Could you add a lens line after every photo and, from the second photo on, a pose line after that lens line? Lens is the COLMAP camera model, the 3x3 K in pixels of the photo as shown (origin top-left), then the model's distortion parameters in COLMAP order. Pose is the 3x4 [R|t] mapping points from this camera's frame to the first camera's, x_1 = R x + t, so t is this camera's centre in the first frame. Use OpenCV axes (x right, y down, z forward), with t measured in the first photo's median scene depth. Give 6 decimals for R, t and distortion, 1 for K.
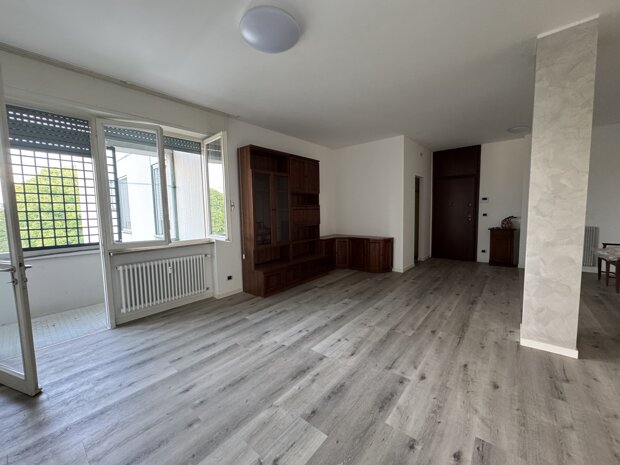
lens RADIAL K [[248.2, 0, 309.2], [0, 248.2, 231.8], [0, 0, 1]] dist [-0.000737, 0.000413]
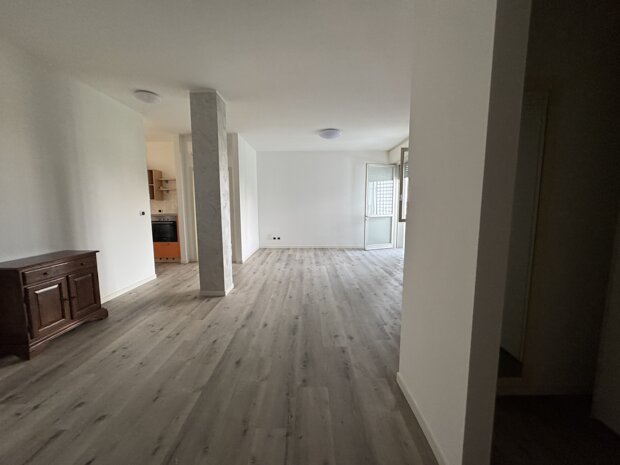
lens RADIAL K [[248.2, 0, 309.2], [0, 248.2, 231.8], [0, 0, 1]] dist [-0.000737, 0.000413]
pose [[-0.766501, 0.098646, -0.634622, 1.184298], [-0.031074, 0.981280, 0.190063, -0.190850], [0.641491, 0.165404, -0.749087, 2.004459]]
